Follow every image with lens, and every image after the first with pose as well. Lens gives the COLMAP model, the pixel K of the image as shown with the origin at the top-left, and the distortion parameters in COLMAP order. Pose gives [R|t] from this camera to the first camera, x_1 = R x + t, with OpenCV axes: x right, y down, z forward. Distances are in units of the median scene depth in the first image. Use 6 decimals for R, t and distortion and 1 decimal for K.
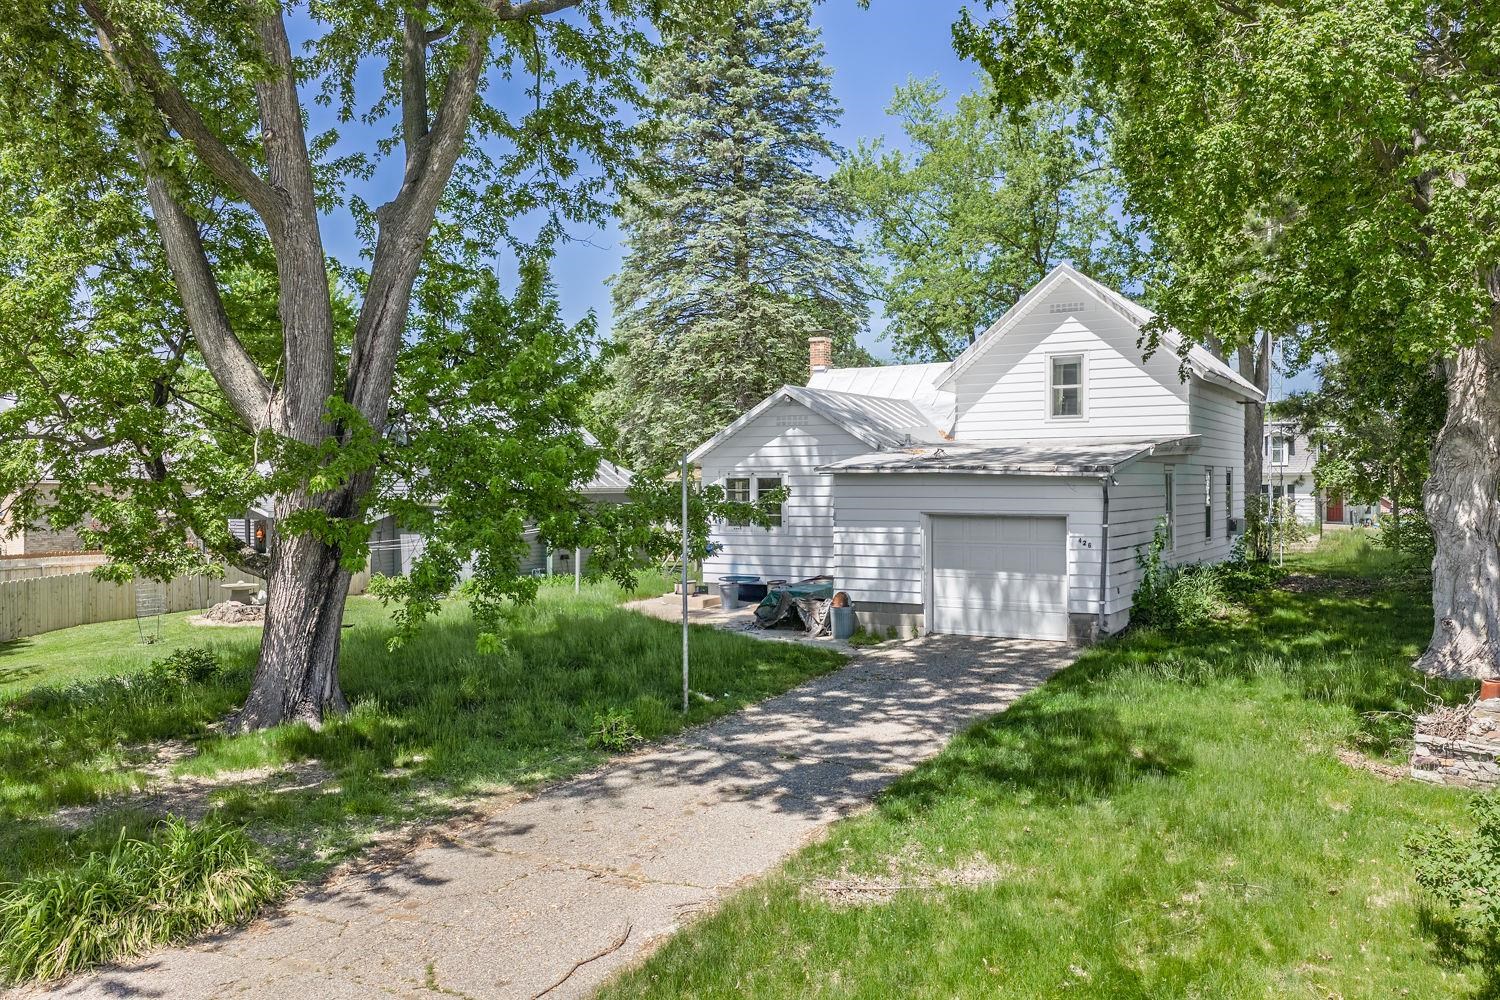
lens RADIAL K [[1198.4, 0, 743.8], [0, 1198.4, 503.8], [0, 0, 1]] dist [0.010548, -0.010387]
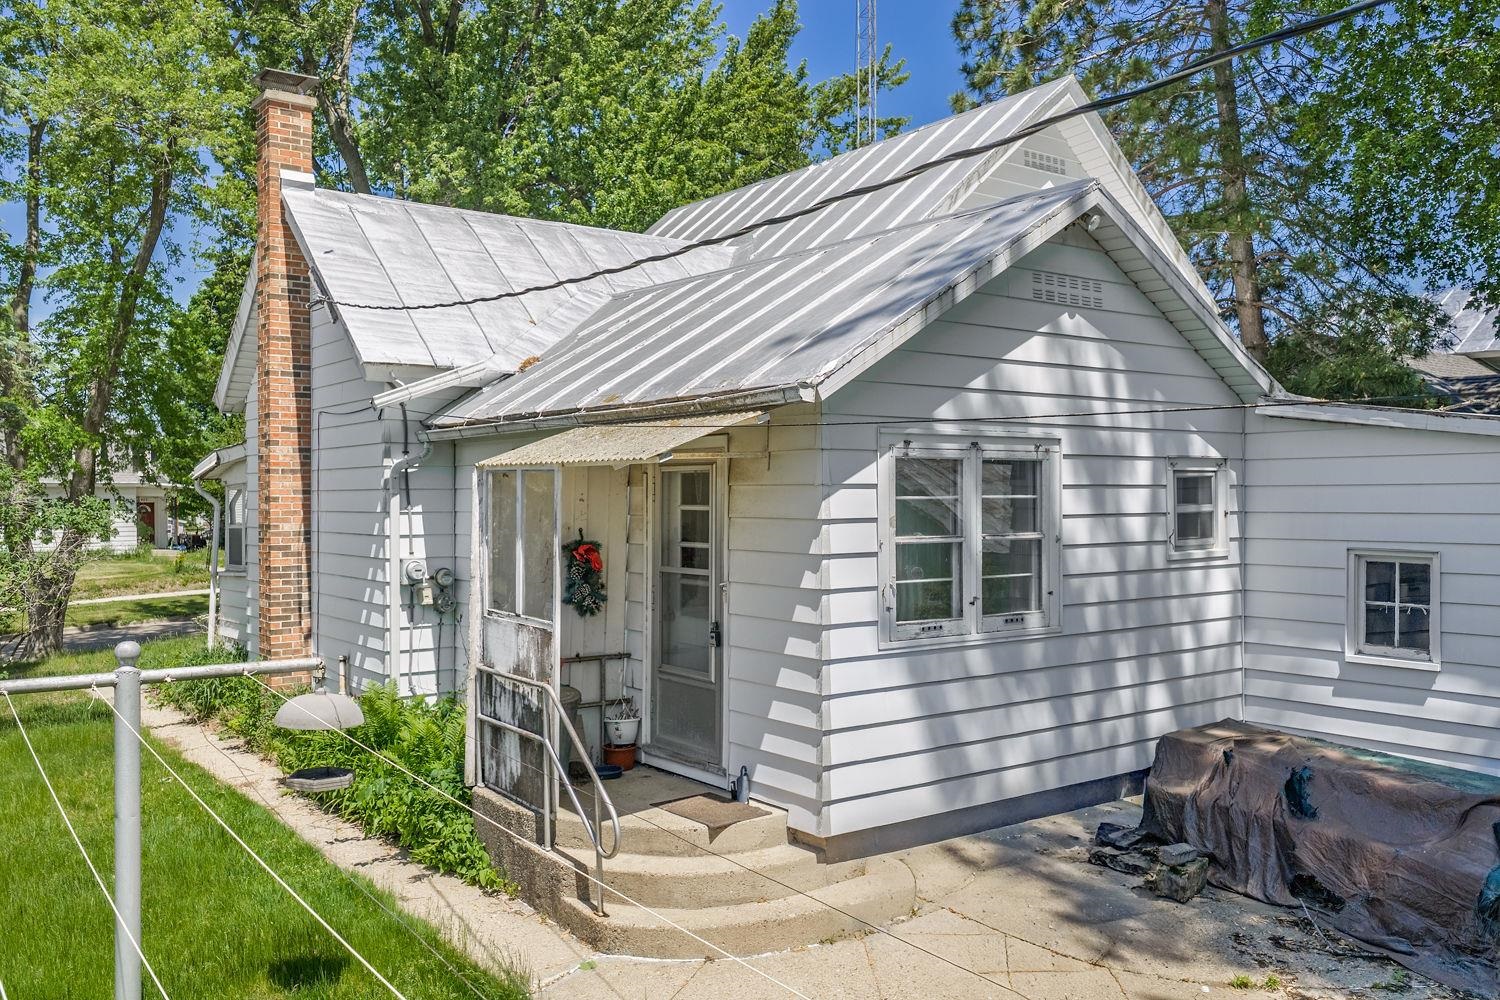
lens RADIAL K [[1198.4, 0, 751.3], [0, 1198.4, 497.6], [0, 0, 1]] dist [0.010548, -0.010387]
pose [[0.419755, -0.002073, 0.907635, -0.346768], [0.011314, 0.999932, -0.002949, -0.013073], [-0.907567, 0.011507, 0.419749, 1.075599]]
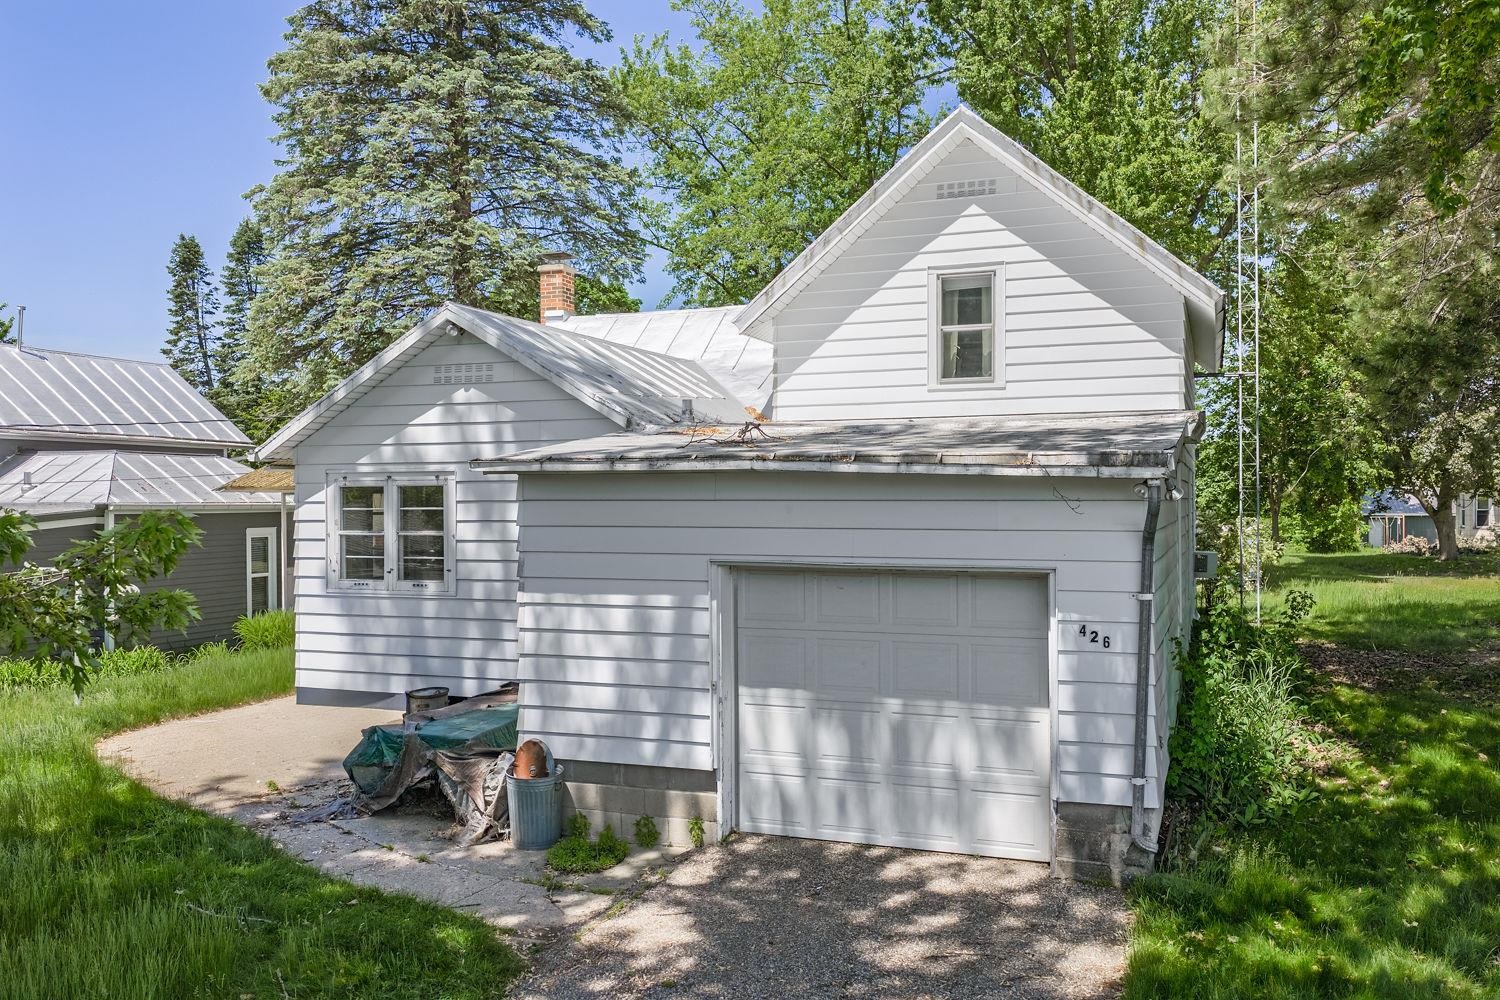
lens RADIAL K [[1198.4, 0, 755.3], [0, 1198.4, 507.0], [0, 0, 1]] dist [0.010548, -0.010387]
pose [[0.984682, -0.000880, 0.174360, 0.083770], [0.002692, 0.999945, -0.010153, -0.007857], [-0.174341, 0.010467, 0.984630, 0.541254]]
